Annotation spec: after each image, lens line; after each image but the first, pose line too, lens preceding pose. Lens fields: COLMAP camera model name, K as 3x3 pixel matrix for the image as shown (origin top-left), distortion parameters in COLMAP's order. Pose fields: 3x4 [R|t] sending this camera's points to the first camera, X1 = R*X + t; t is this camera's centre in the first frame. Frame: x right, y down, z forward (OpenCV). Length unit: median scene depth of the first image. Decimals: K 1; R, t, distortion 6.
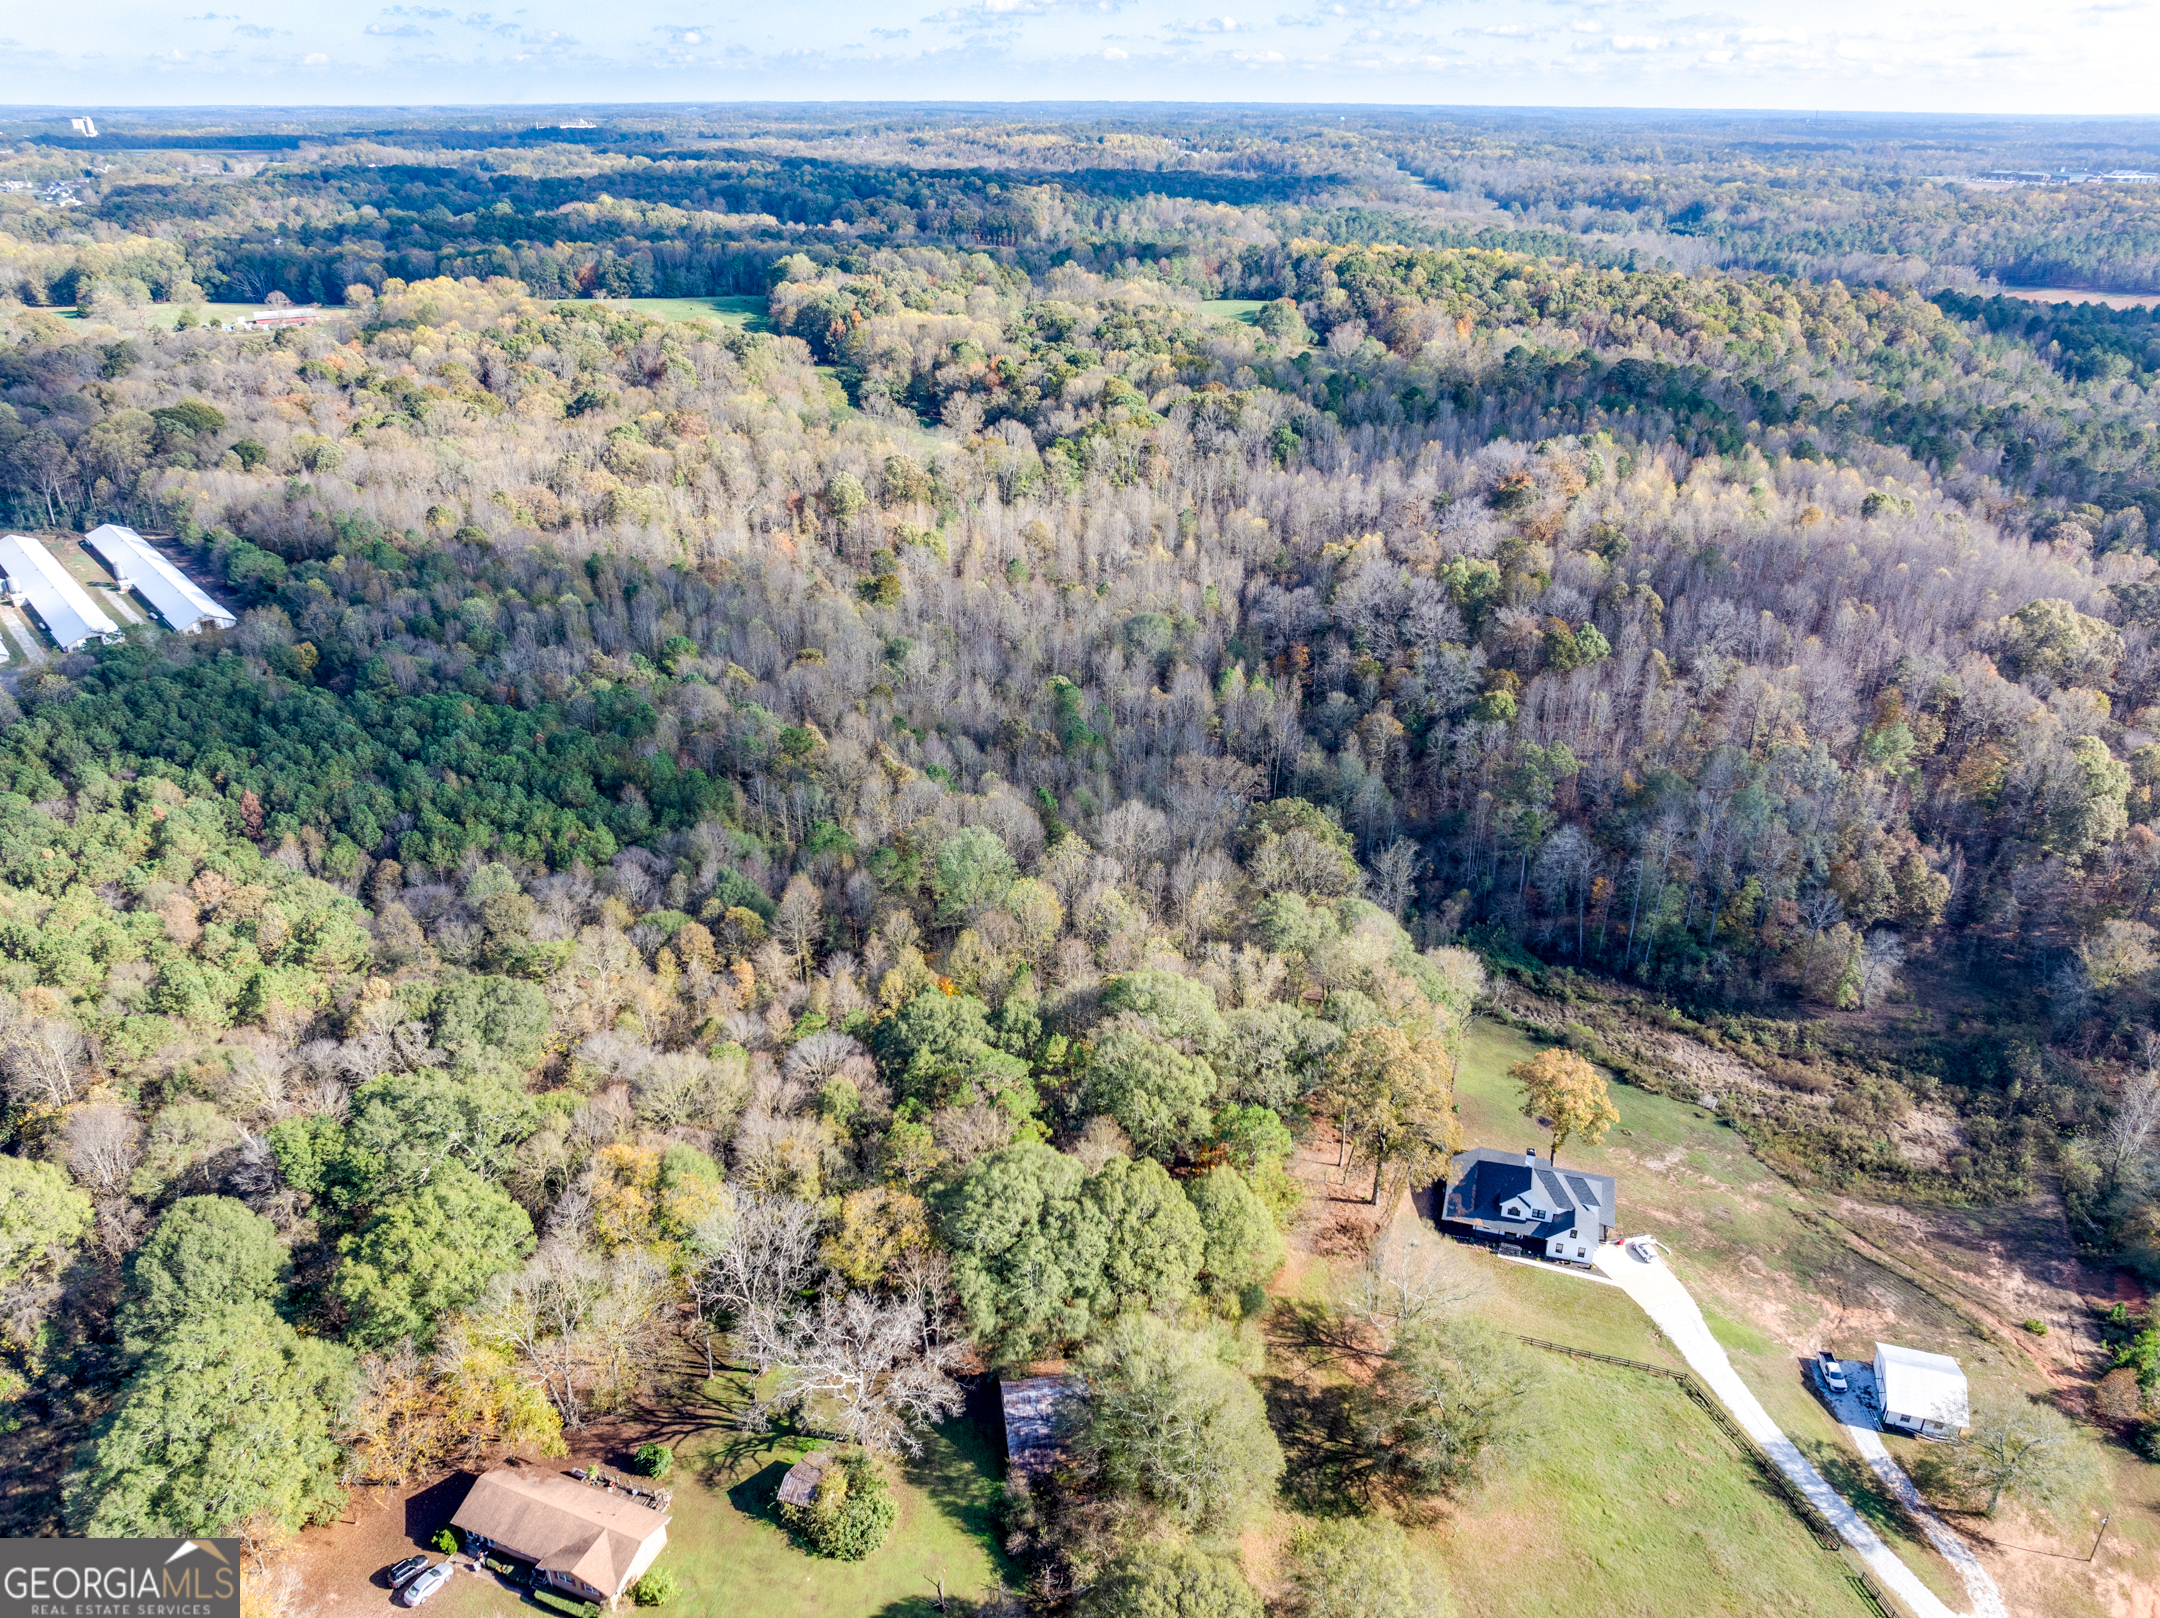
lens RADIAL K [[1536.7, 0, 1077.2], [0, 1536.7, 798.1], [0, 0, 1]] dist [-0.030299, 0.003729]
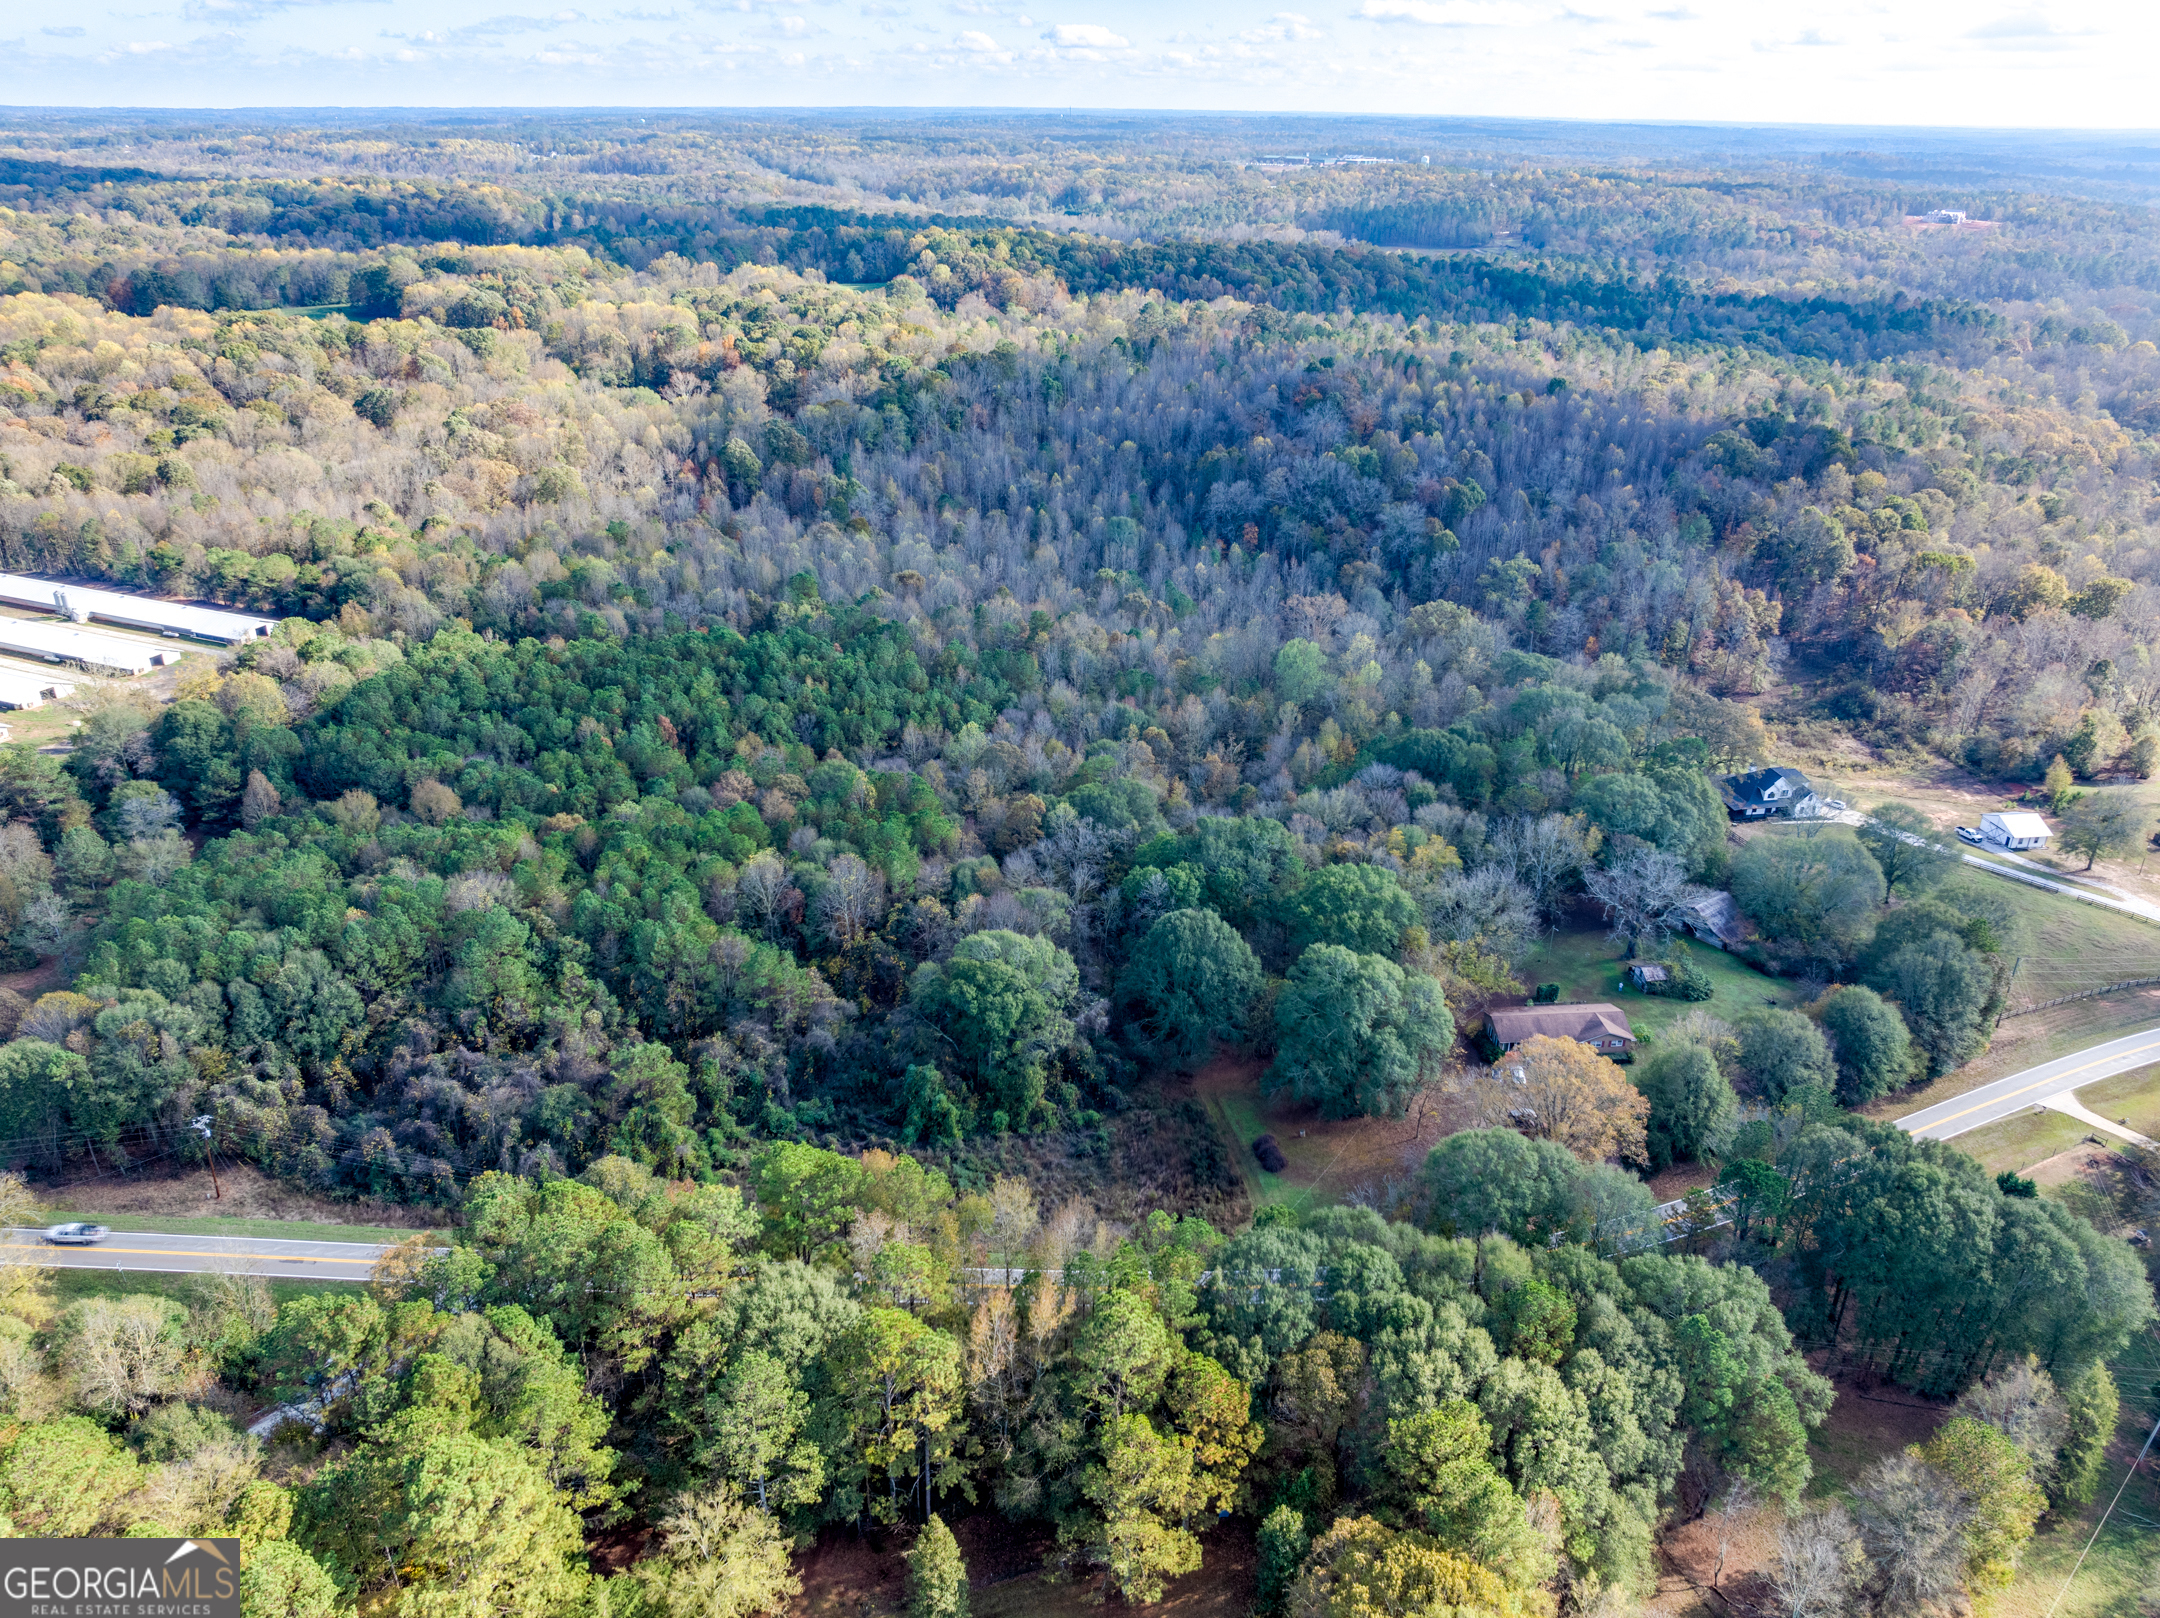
lens RADIAL K [[1536.7, 0, 1077.2], [0, 1536.7, 798.1], [0, 0, 1]] dist [-0.030299, 0.003729]
pose [[0.898331, -0.179596, 0.400931, -0.178520], [0.180107, 0.982960, 0.036765, 0.015917], [-0.400702, 0.039183, 0.915370, -0.026911]]
